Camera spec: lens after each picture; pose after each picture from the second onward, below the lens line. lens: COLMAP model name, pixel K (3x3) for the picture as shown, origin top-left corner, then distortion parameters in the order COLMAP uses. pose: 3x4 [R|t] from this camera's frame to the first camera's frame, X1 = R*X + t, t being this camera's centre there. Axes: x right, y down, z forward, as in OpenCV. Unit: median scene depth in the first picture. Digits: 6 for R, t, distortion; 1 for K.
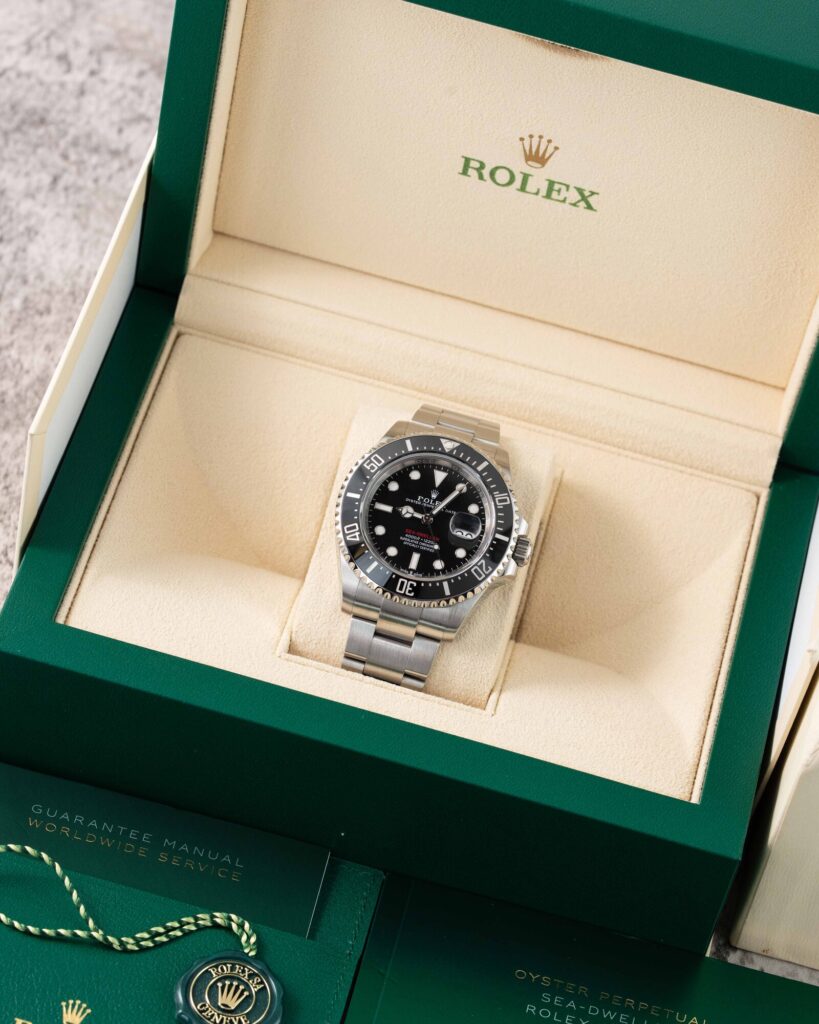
lens RADIAL K [[4829.2, 0, 409.5], [0, 4829.2, 512.0], [0, 0, 1]] dist [-0.147753, 4.147385]
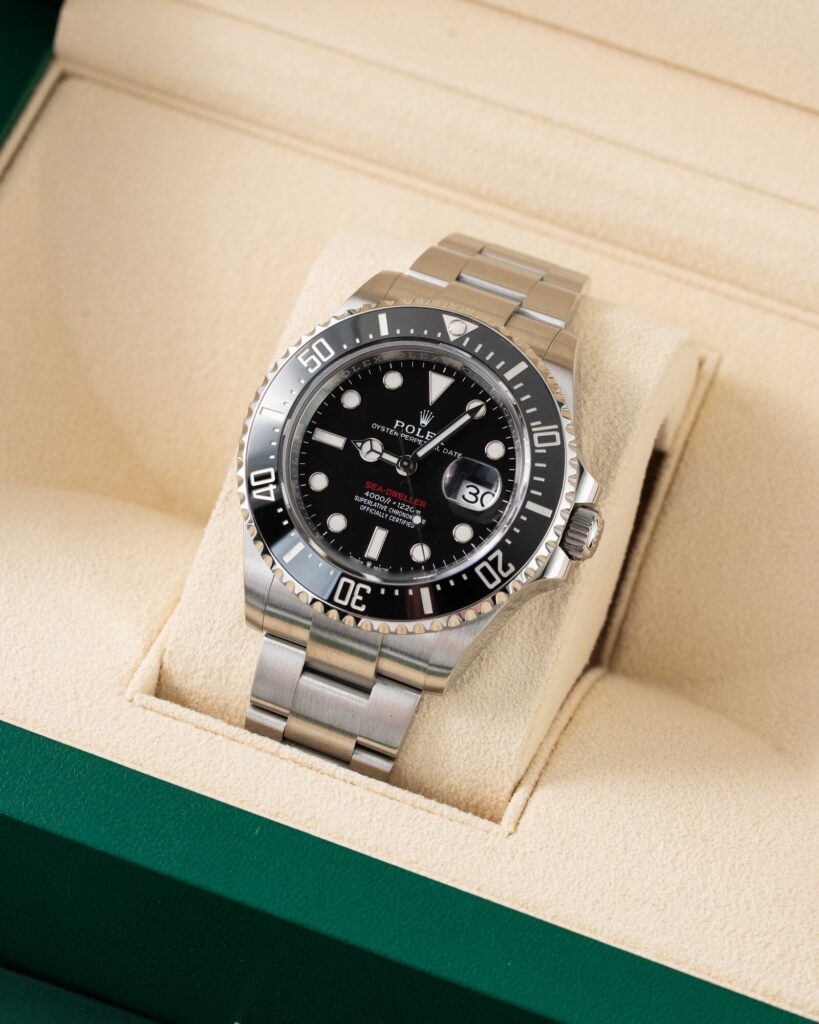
lens RADIAL K [[4663.8, 0, 409.1], [0, 4663.8, 511.7], [0, 0, 1]] dist [0.000765, -2.811651]
pose [[0.979239, 0.060244, -0.193548, 0.104441], [-0.036874, 0.991825, 0.122158, -0.056674], [0.199325, -0.112485, 0.973456, 0.492625]]
